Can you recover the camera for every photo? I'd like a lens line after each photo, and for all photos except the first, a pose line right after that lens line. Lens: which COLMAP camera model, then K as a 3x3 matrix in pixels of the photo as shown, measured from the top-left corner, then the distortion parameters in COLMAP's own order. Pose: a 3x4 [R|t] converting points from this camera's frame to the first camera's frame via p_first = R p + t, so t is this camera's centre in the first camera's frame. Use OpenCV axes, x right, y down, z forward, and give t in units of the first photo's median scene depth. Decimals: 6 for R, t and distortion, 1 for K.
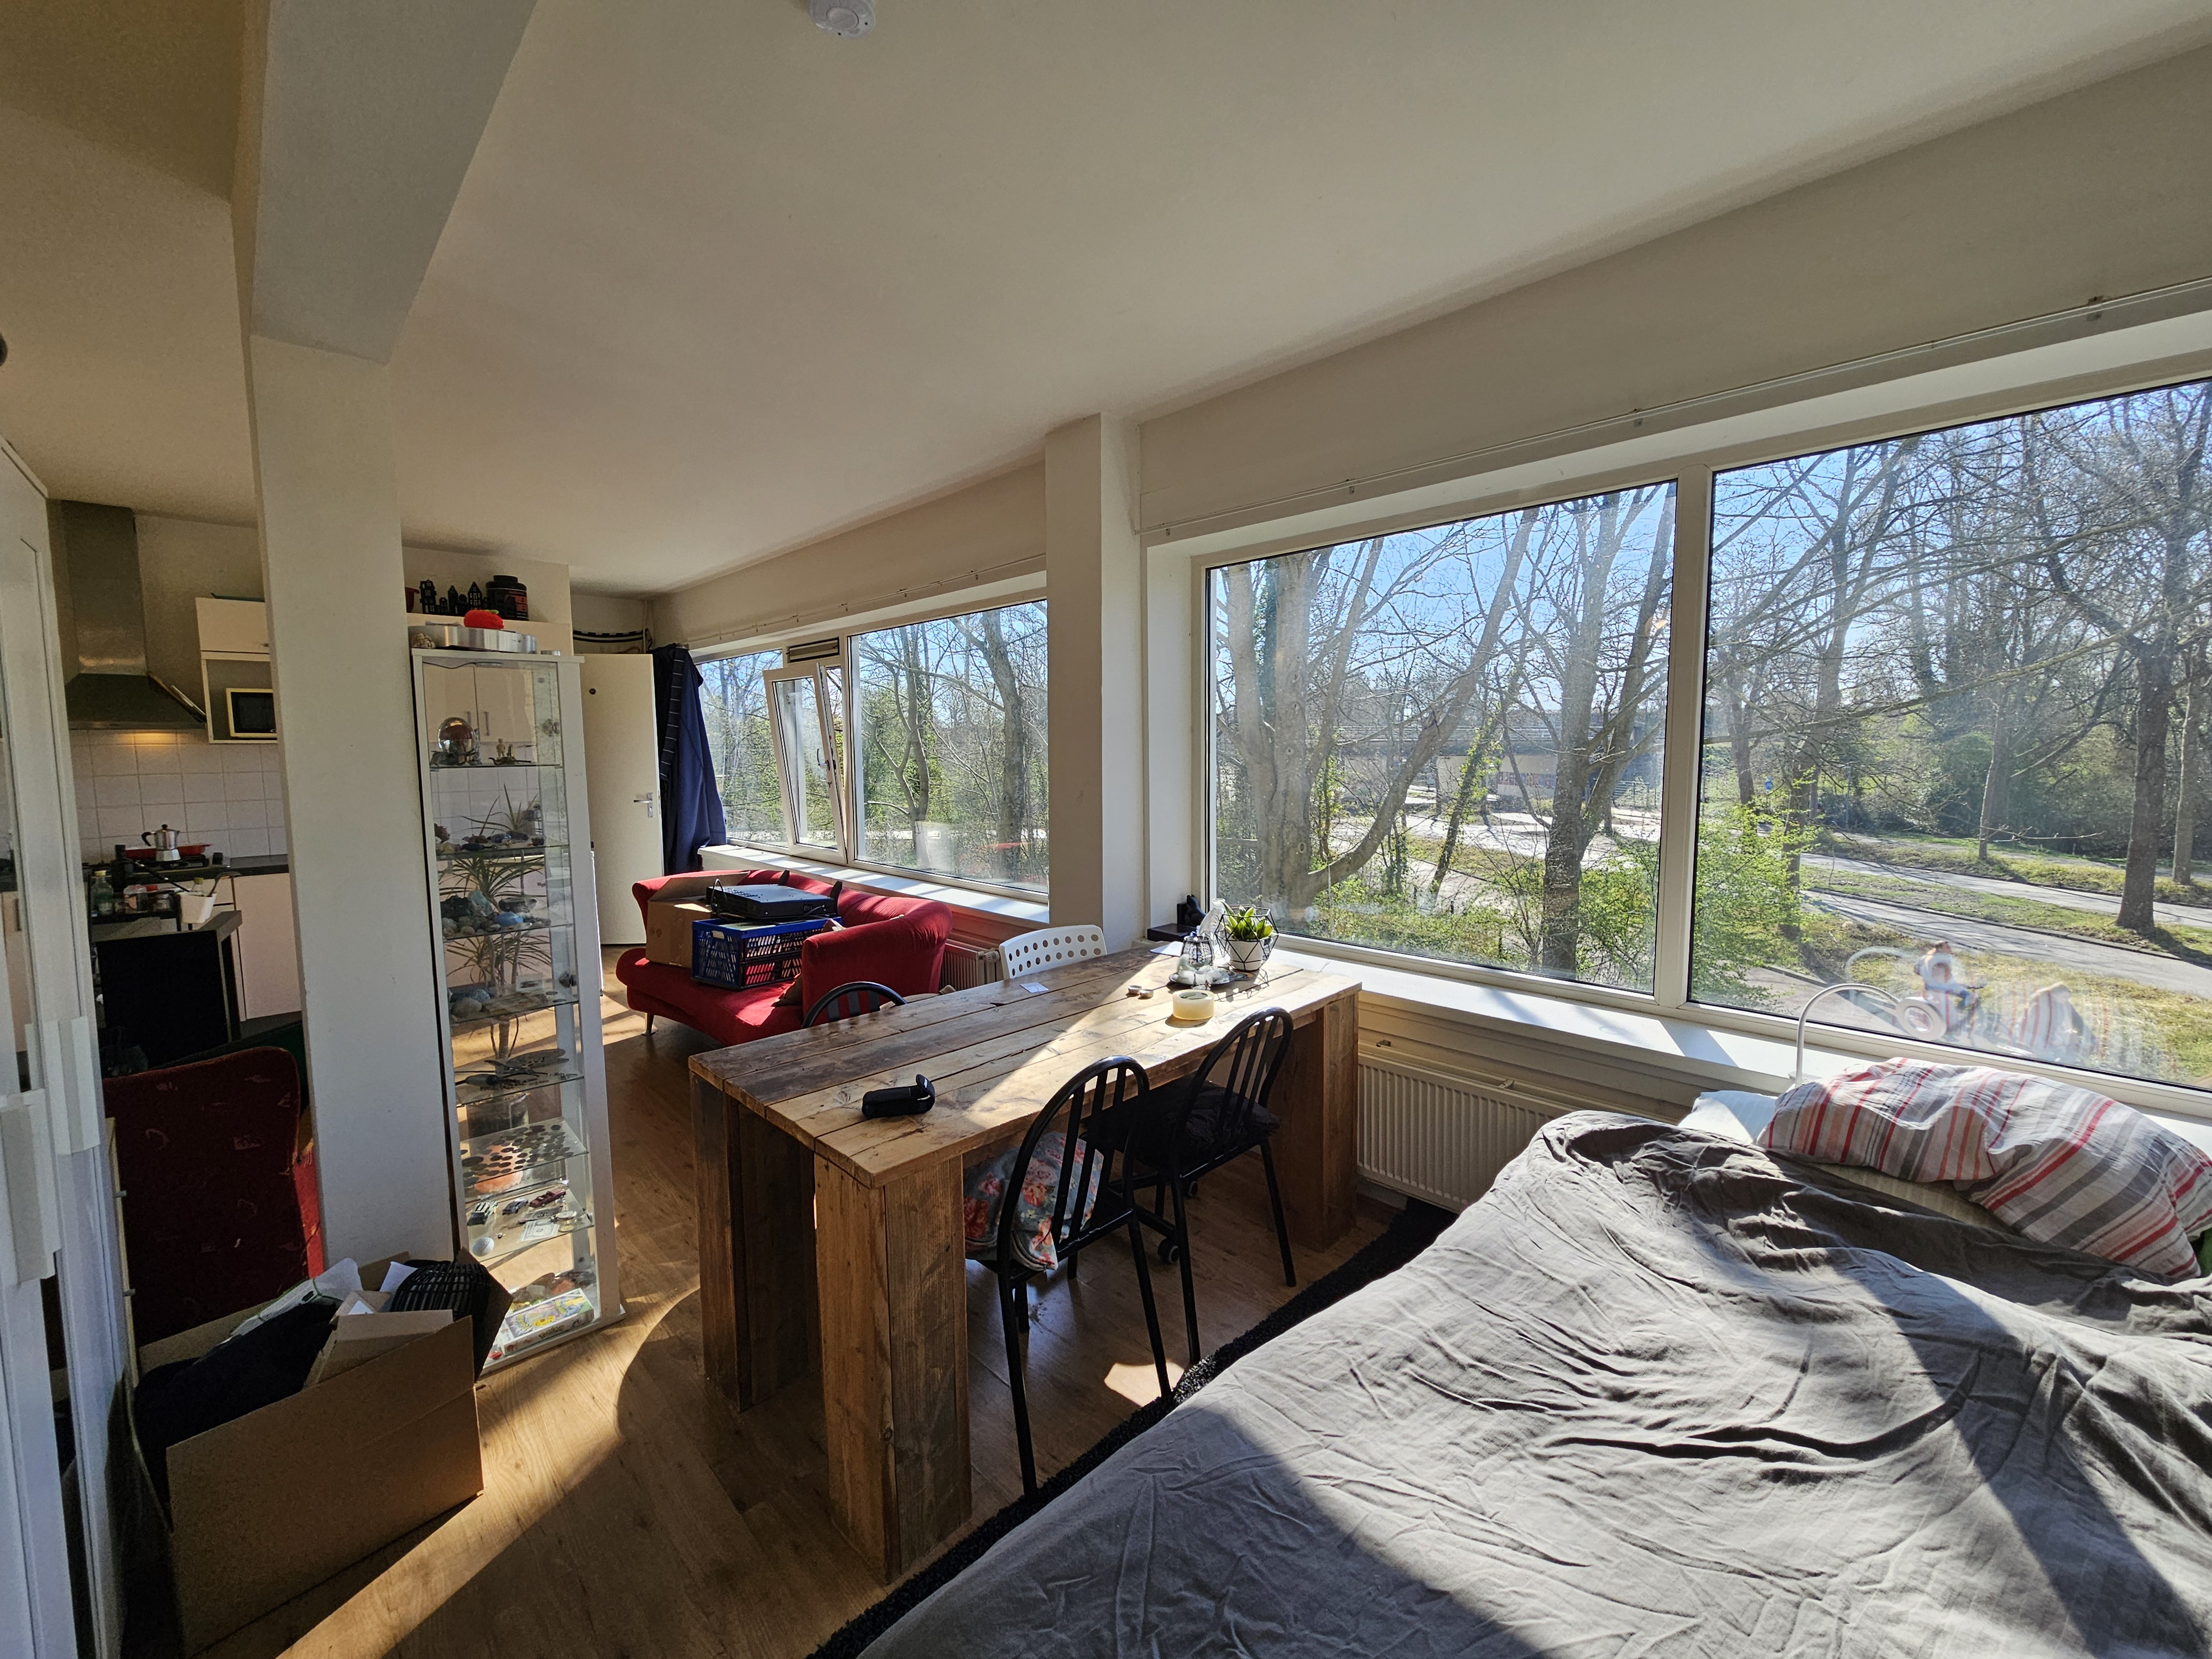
lens RADIAL K [[903.8, 0, 1110.9], [0, 903.8, 833.8], [0, 0, 1]] dist [-0.000881, -0.000053]
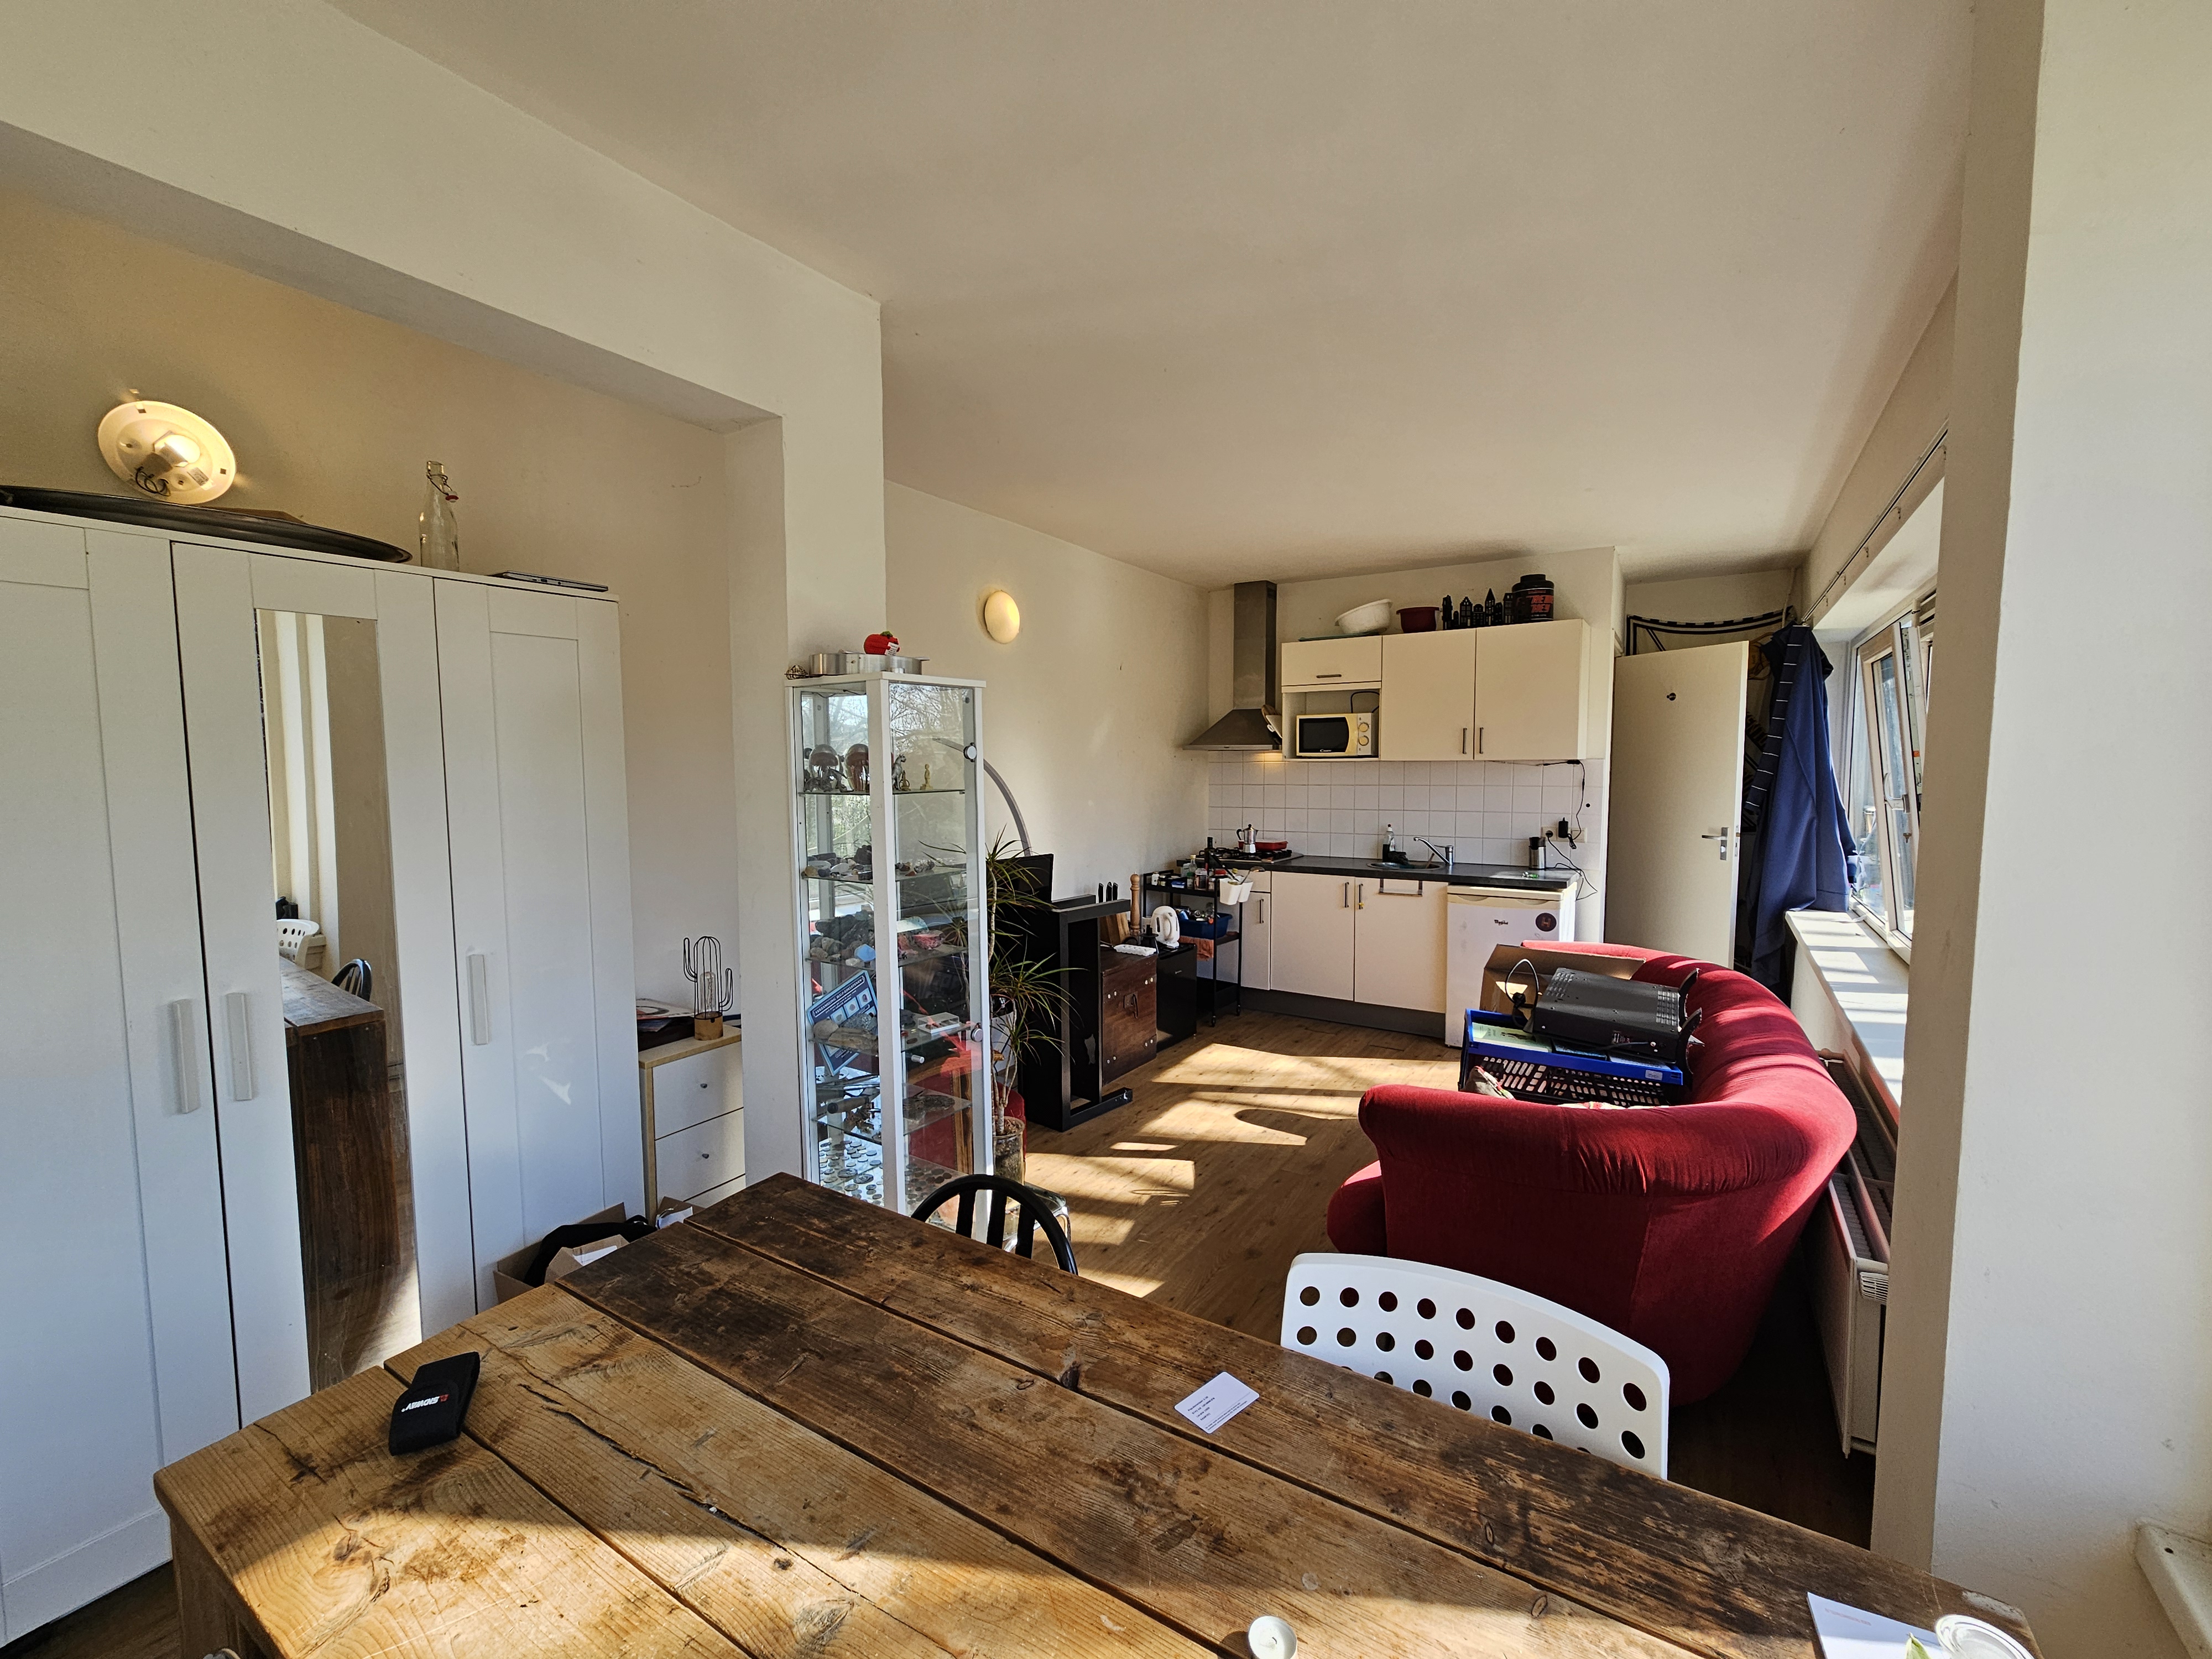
lens RADIAL K [[903.8, 0, 1110.9], [0, 903.8, 833.8], [0, 0, 1]] dist [-0.000881, -0.000053]
pose [[0.229741, 0.081137, -0.969864, 0.151552], [-0.093932, 0.993715, 0.060882, -0.054324], [0.968708, 0.077114, 0.235919, 0.481851]]
